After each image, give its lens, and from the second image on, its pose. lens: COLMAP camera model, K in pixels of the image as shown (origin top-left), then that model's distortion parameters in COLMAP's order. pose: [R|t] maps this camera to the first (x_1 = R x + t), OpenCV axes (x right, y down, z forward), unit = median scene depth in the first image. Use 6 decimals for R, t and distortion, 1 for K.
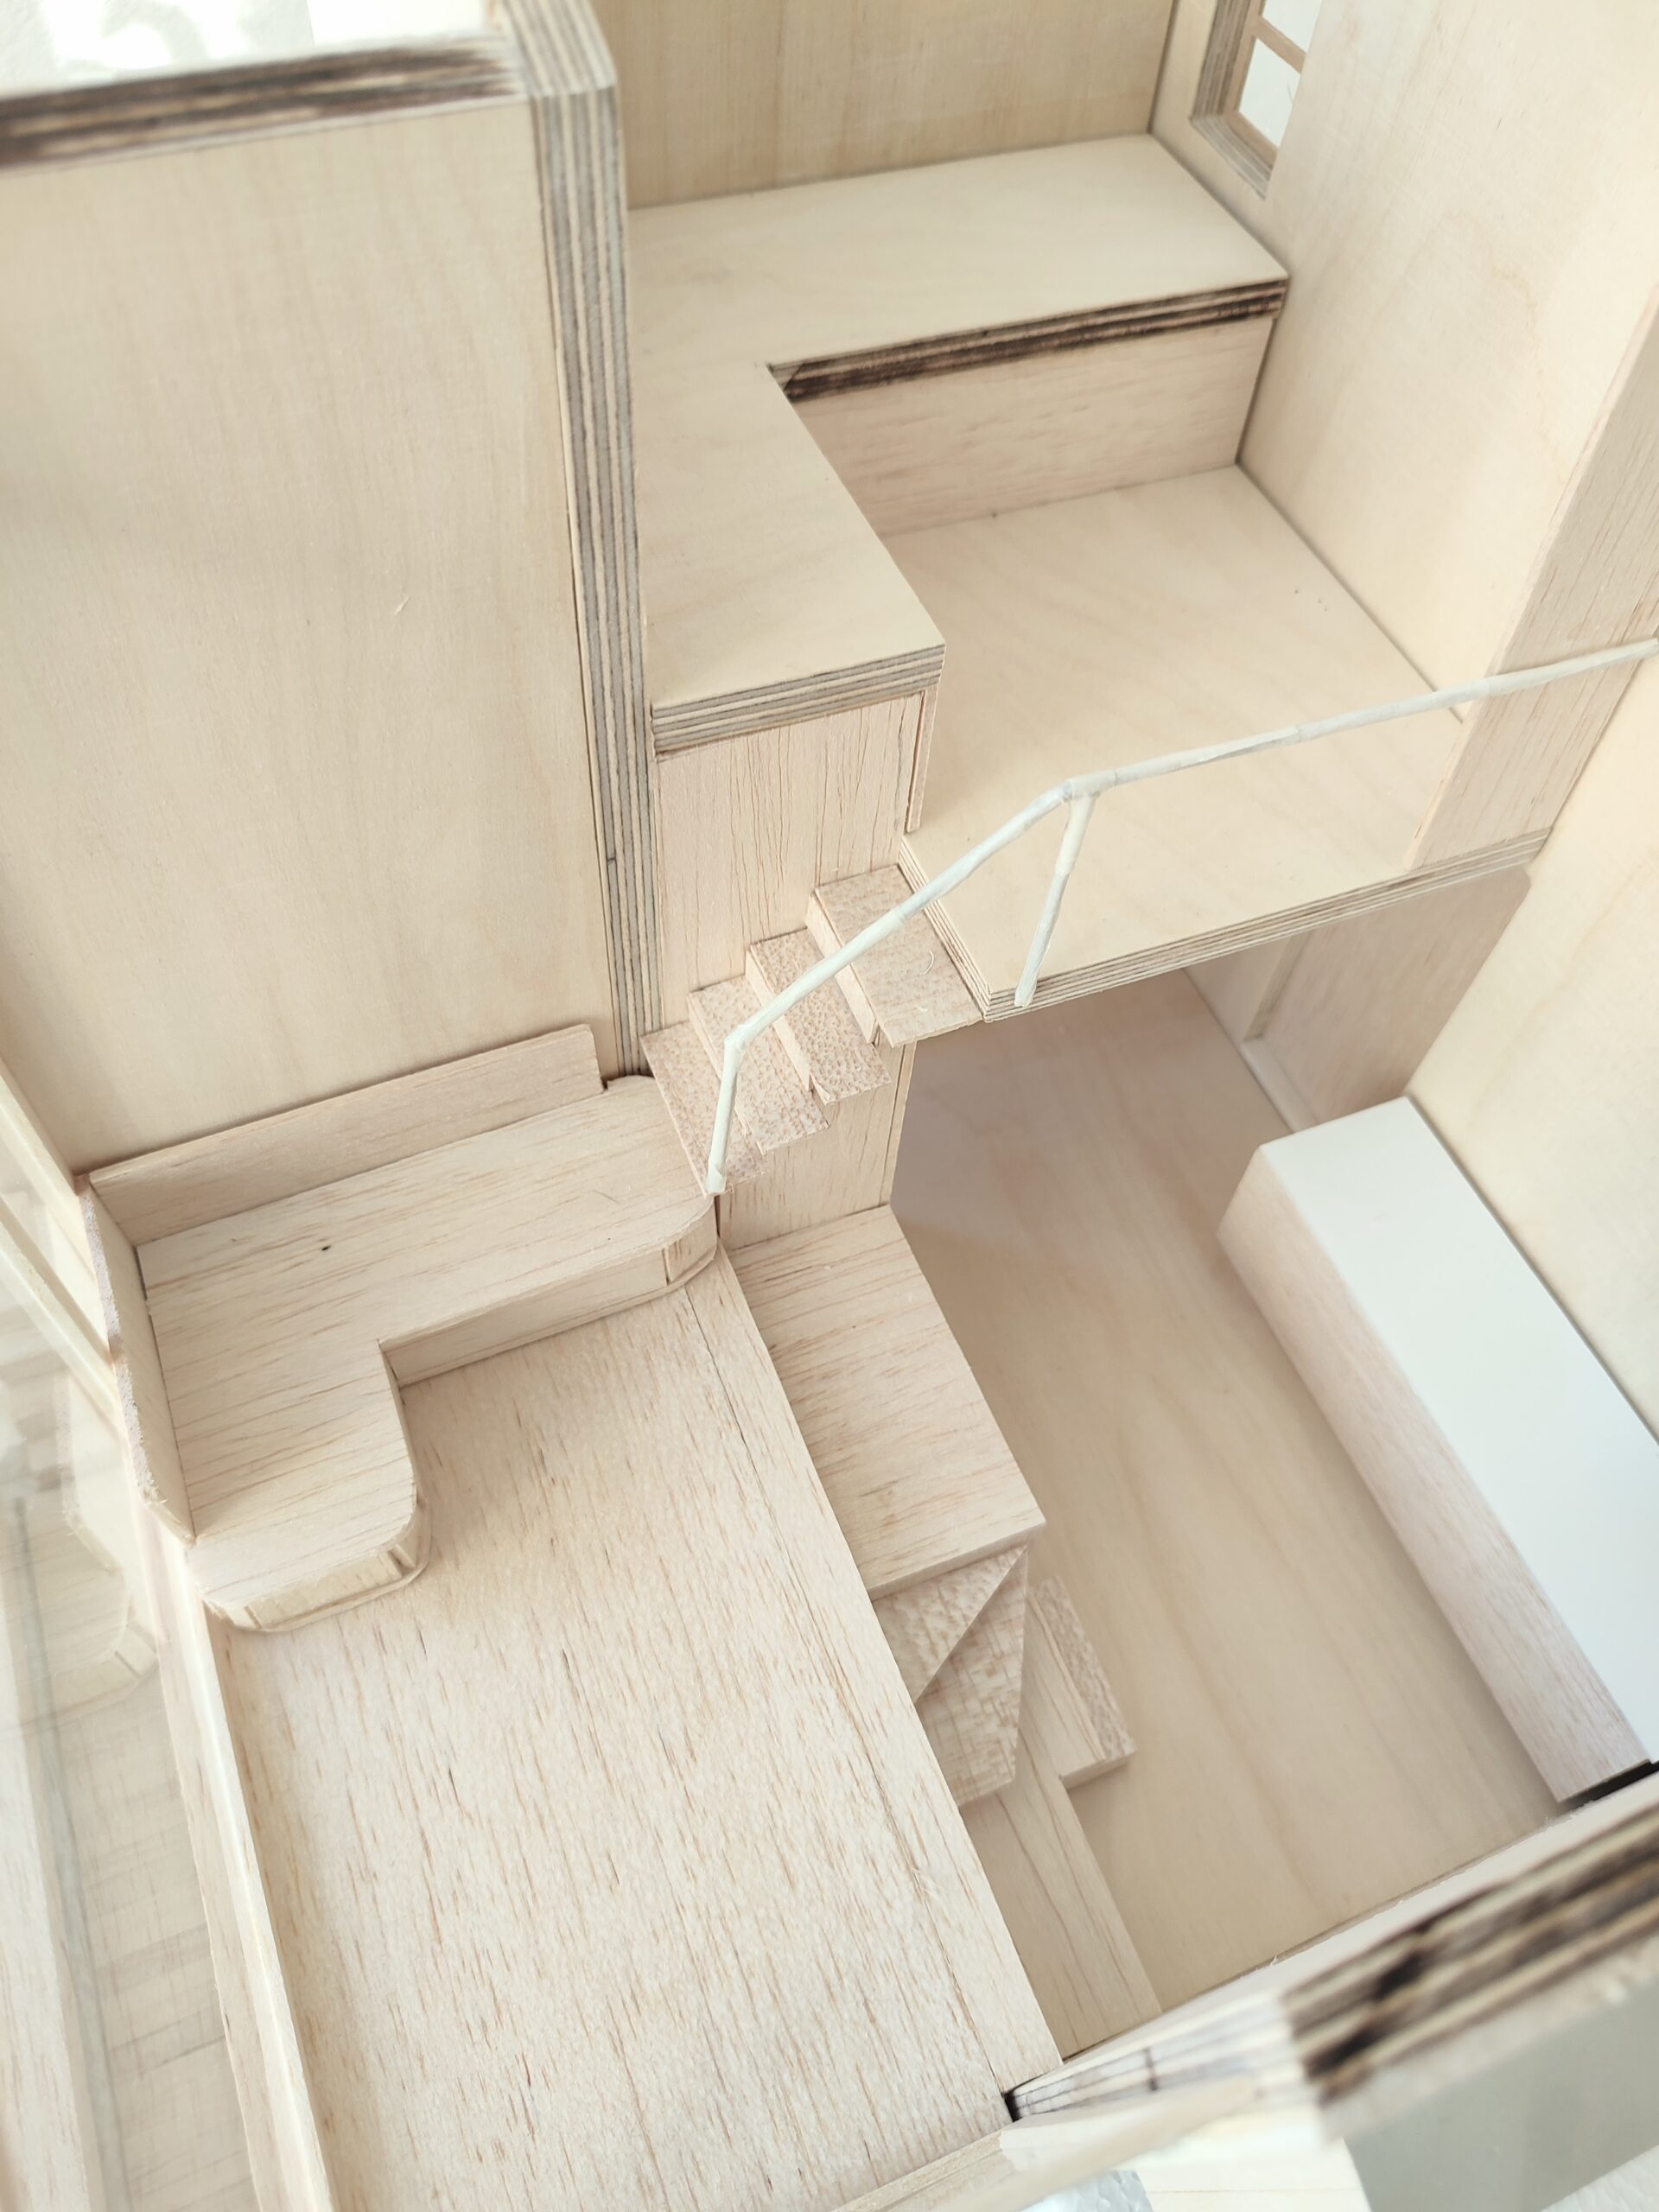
lens RADIAL K [[1665.2, 0, 831.4], [0, 1665.2, 1091.0], [0, 0, 1]] dist [-0.013836, -0.007532]
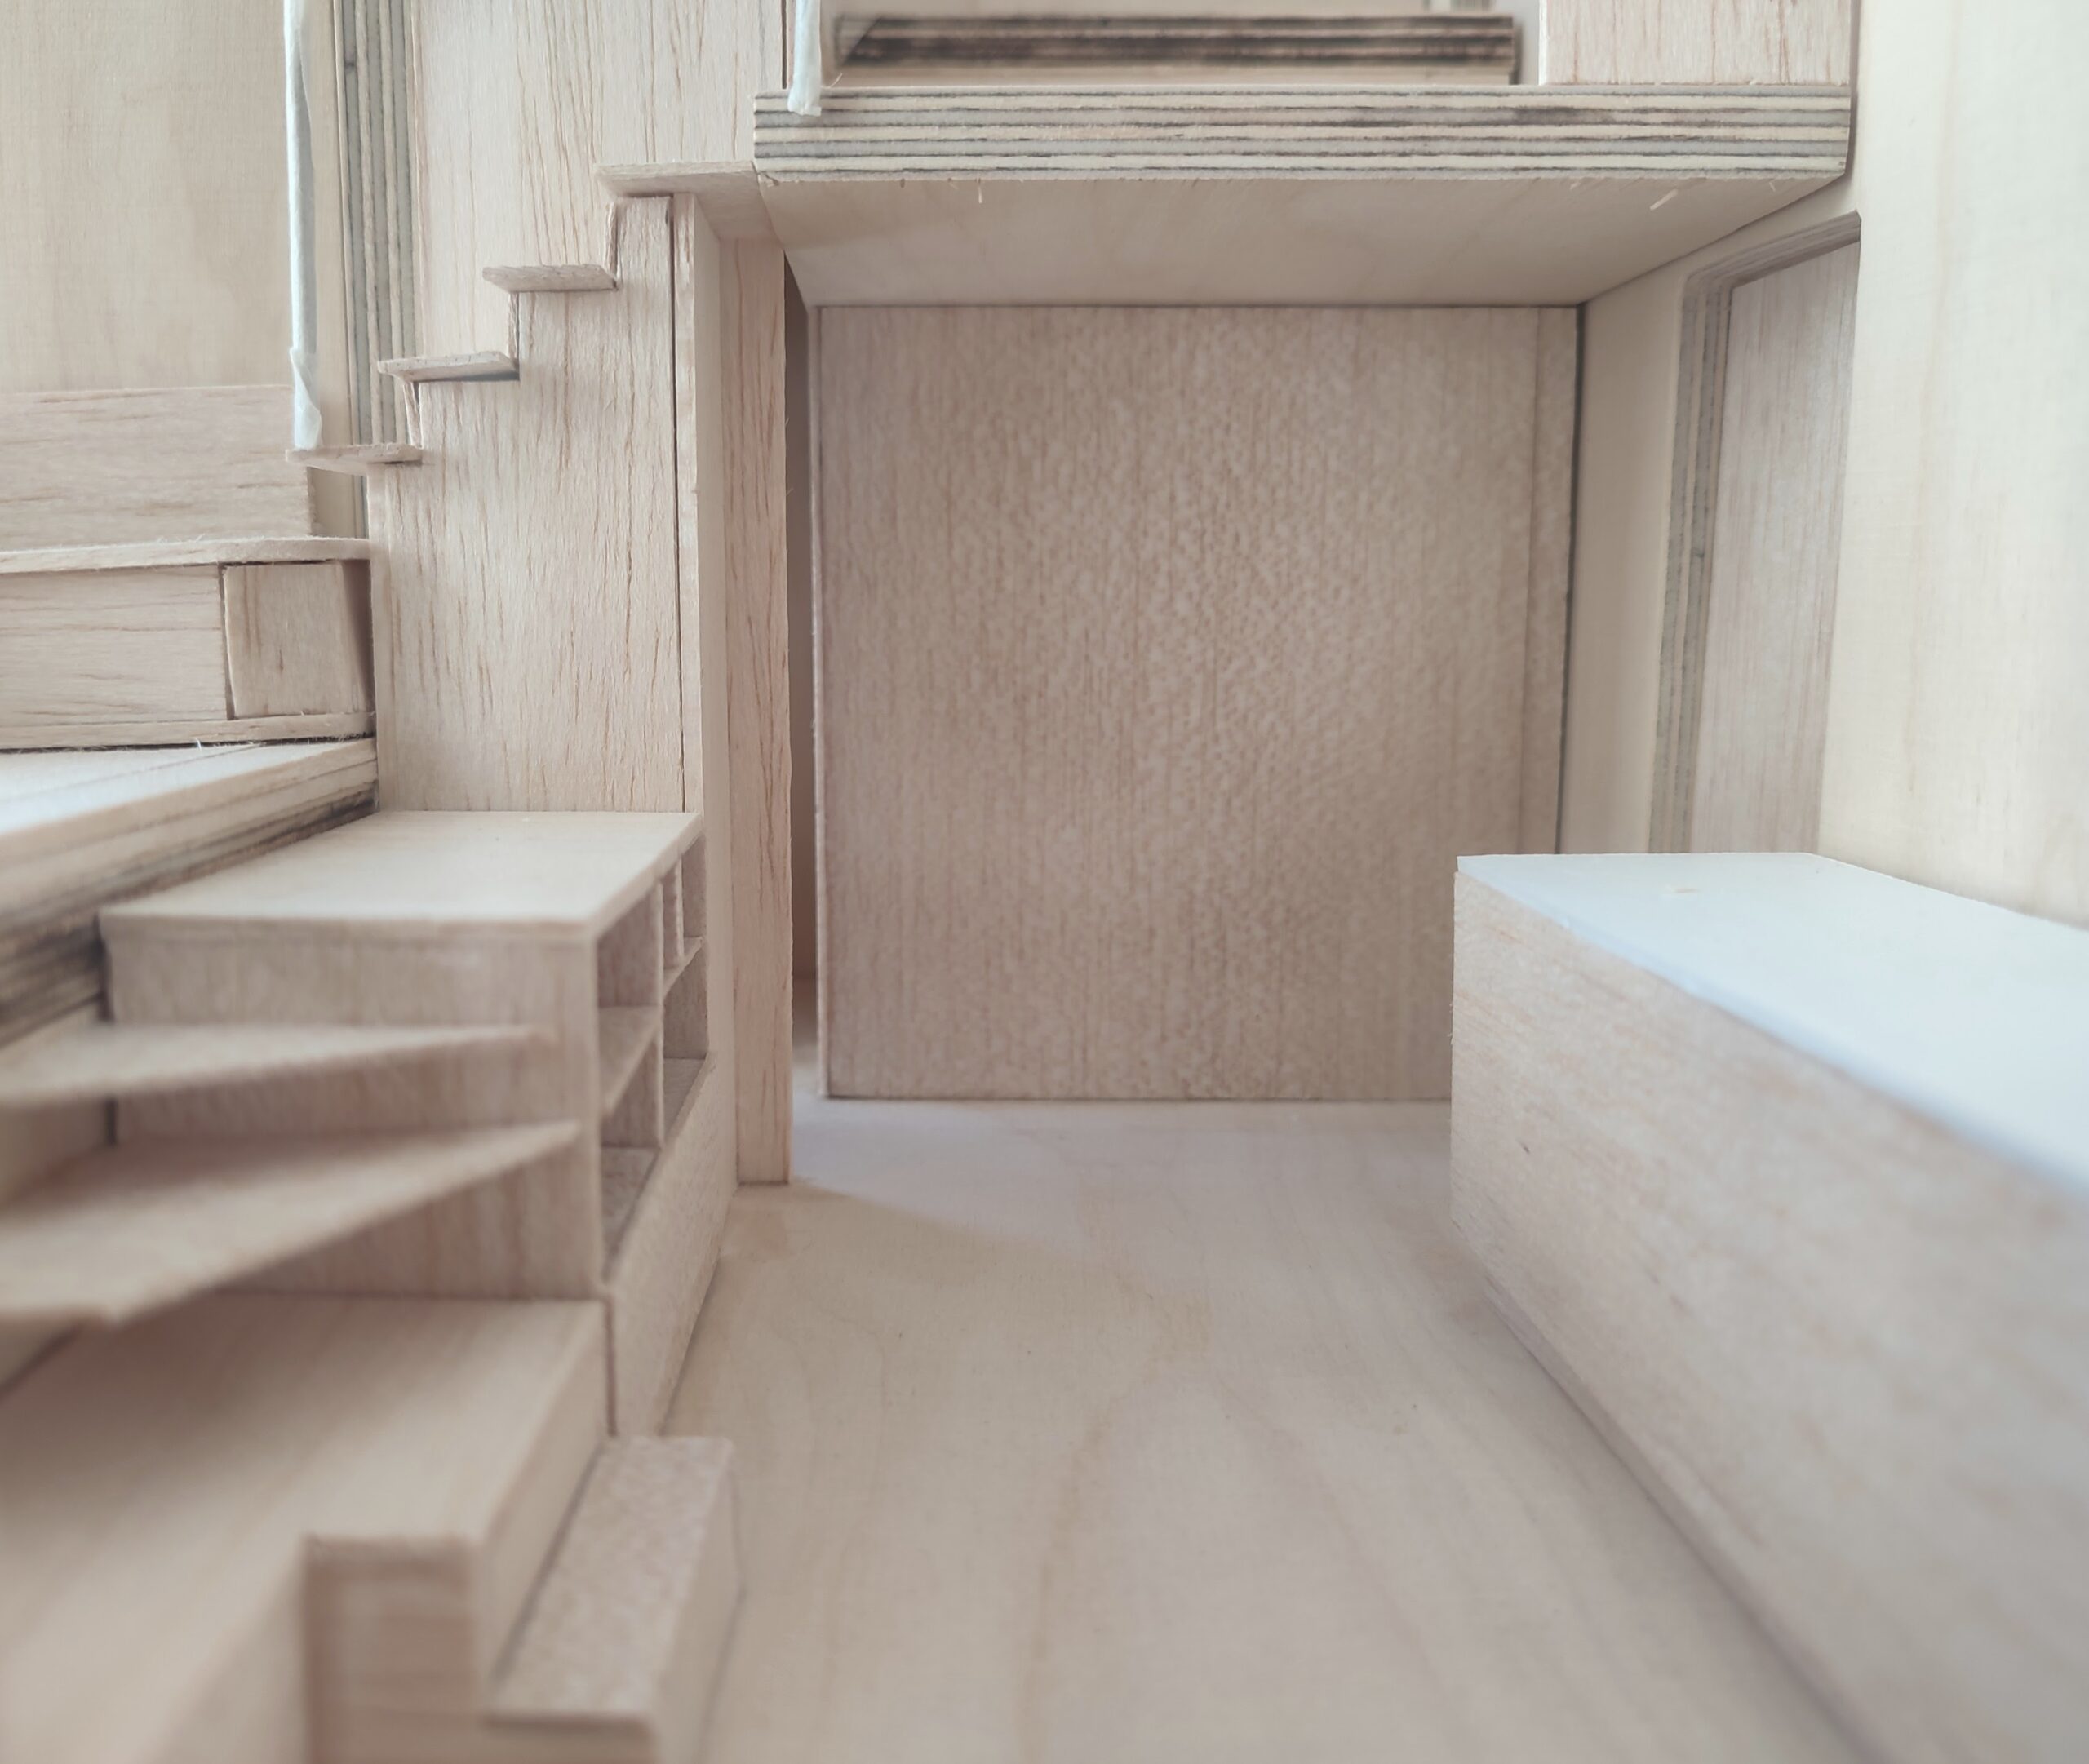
lens RADIAL K [[1837.2, 0, 907.2], [0, 1837.2, 866.1], [0, 0, 1]] dist [-0.017362, -0.006229]
pose [[0.919784, -0.004851, -0.392395, 0.415589], [-0.288365, 0.669845, -0.684217, 0.586944], [0.266163, 0.742485, 0.614714, 0.800003]]
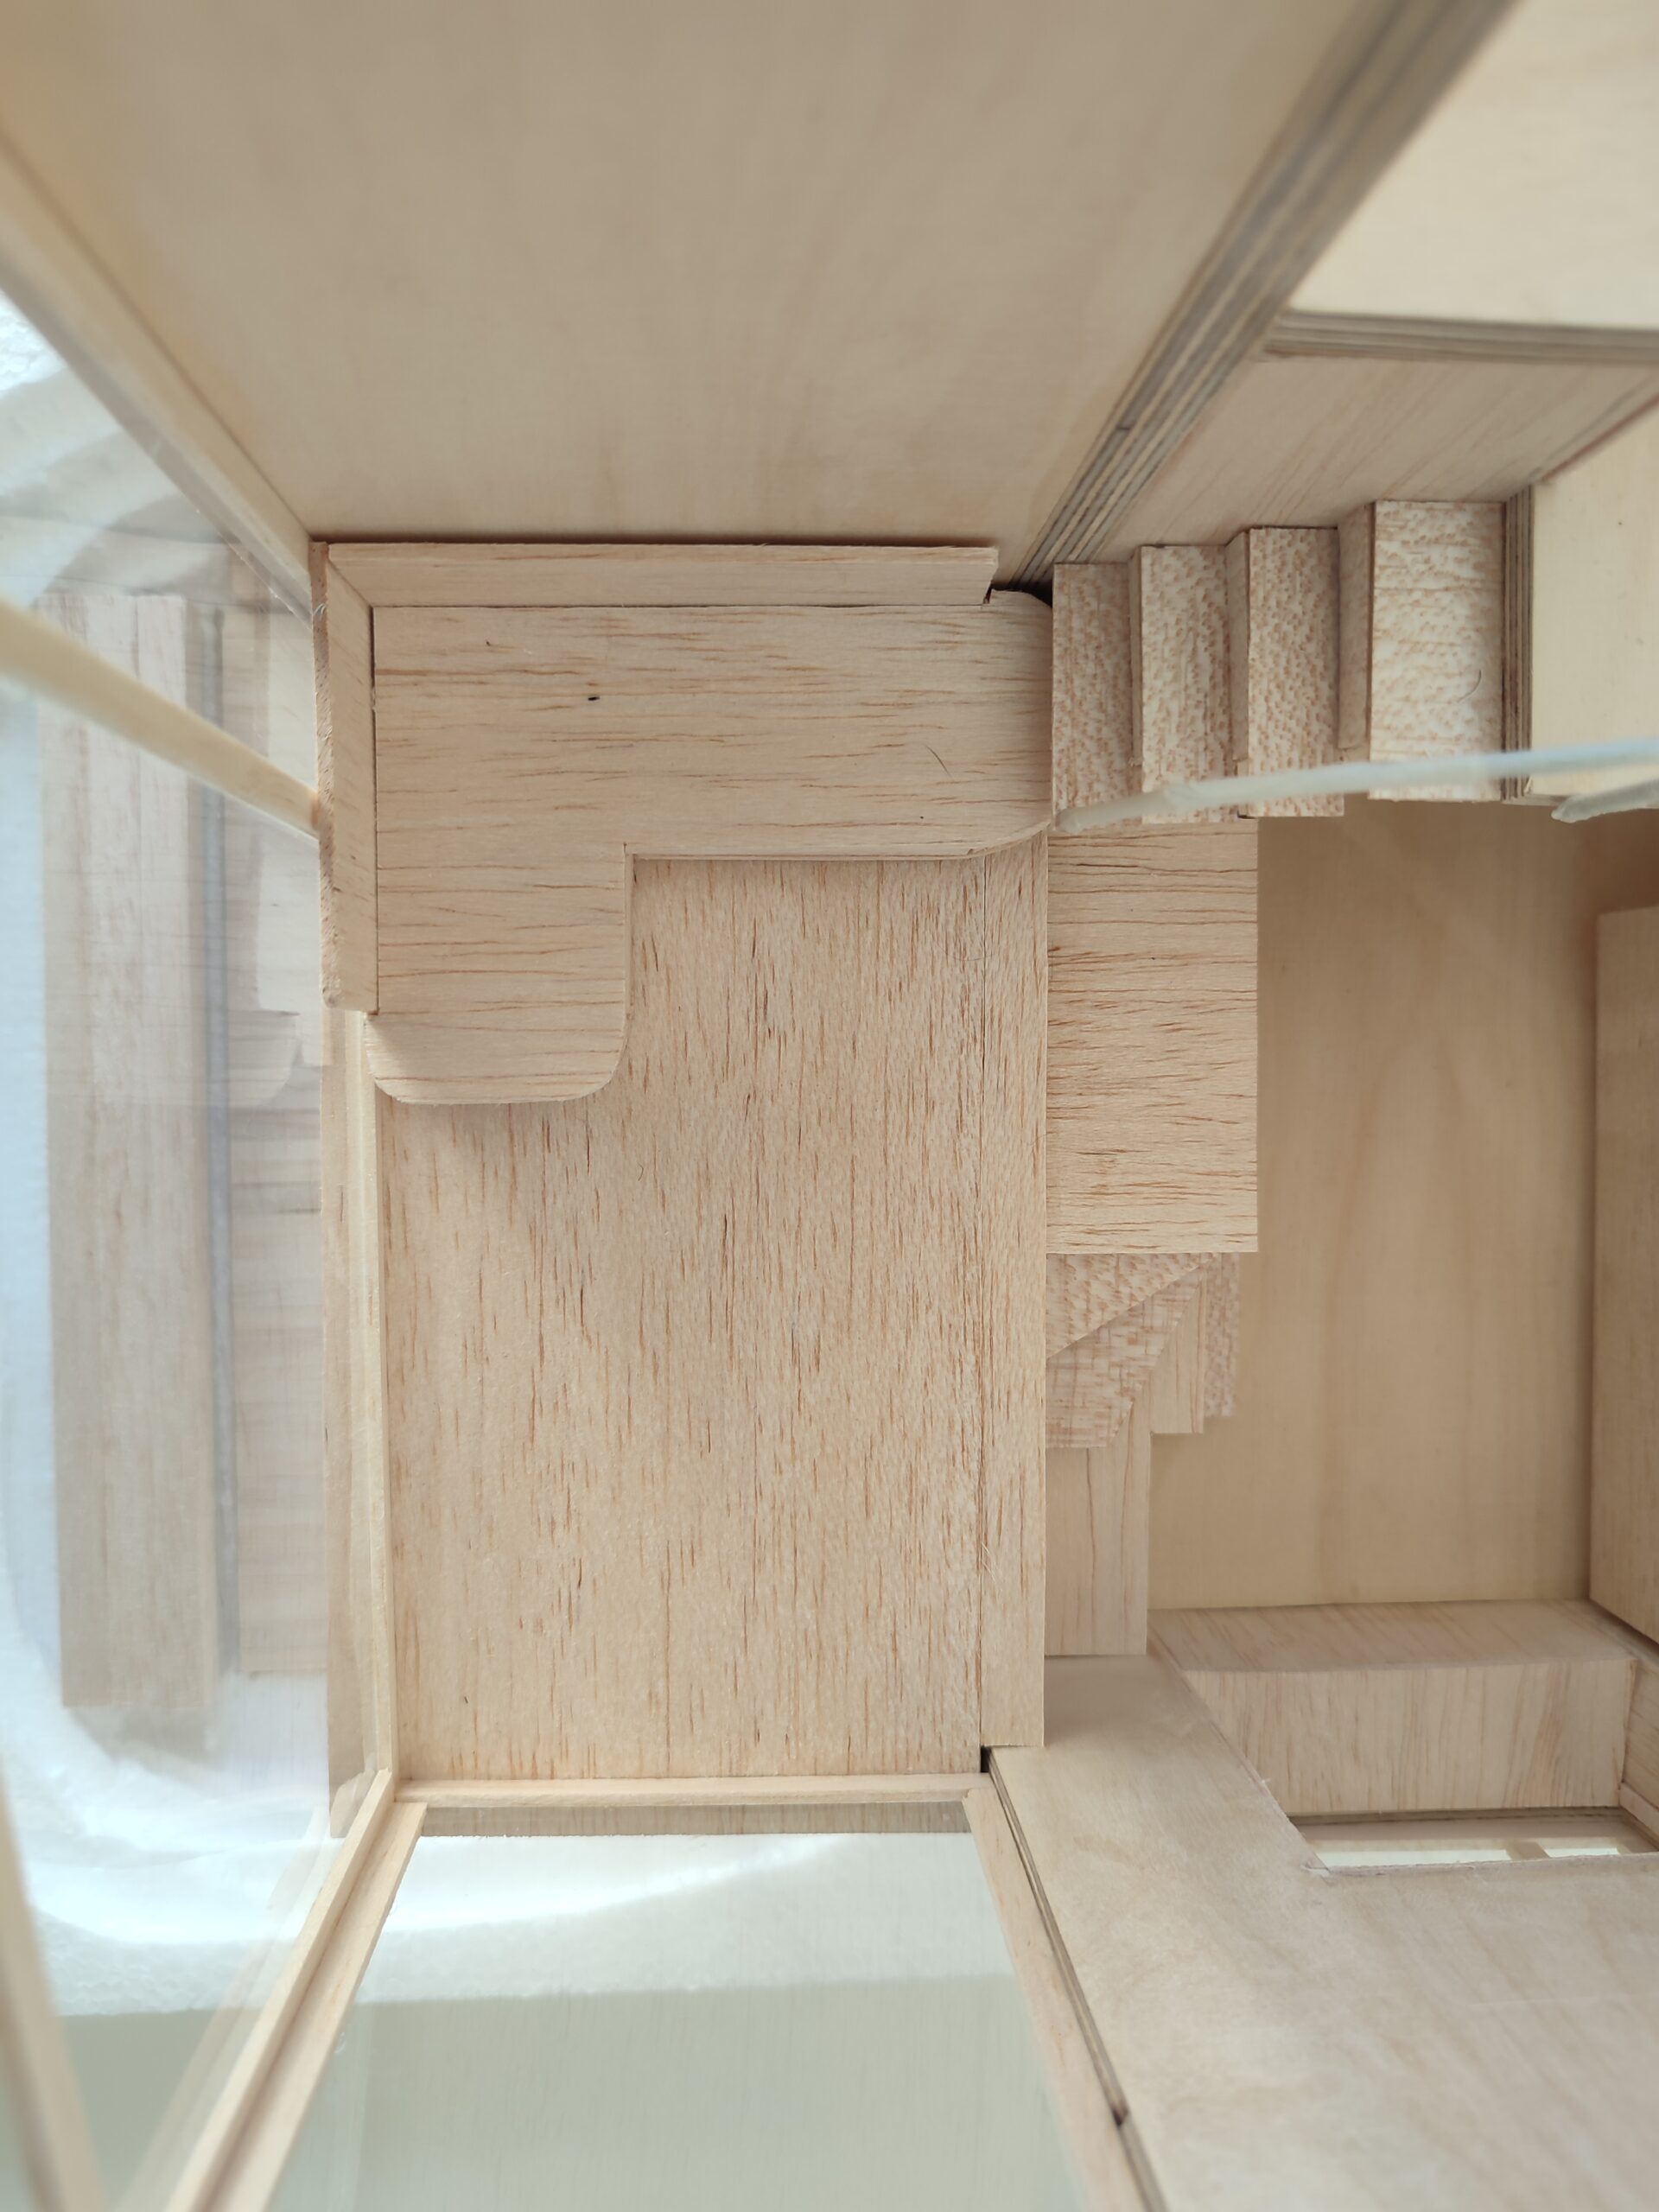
lens RADIAL K [[1665.2, 0, 838.0], [0, 1665.2, 1108.8], [0, 0, 1]] dist [-0.013836, -0.007532]
pose [[0.927085, 0.374101, 0.023694, -0.147444], [-0.320157, 0.757357, 0.569131, -0.268177], [0.194968, -0.535219, 0.821905, 0.269242]]
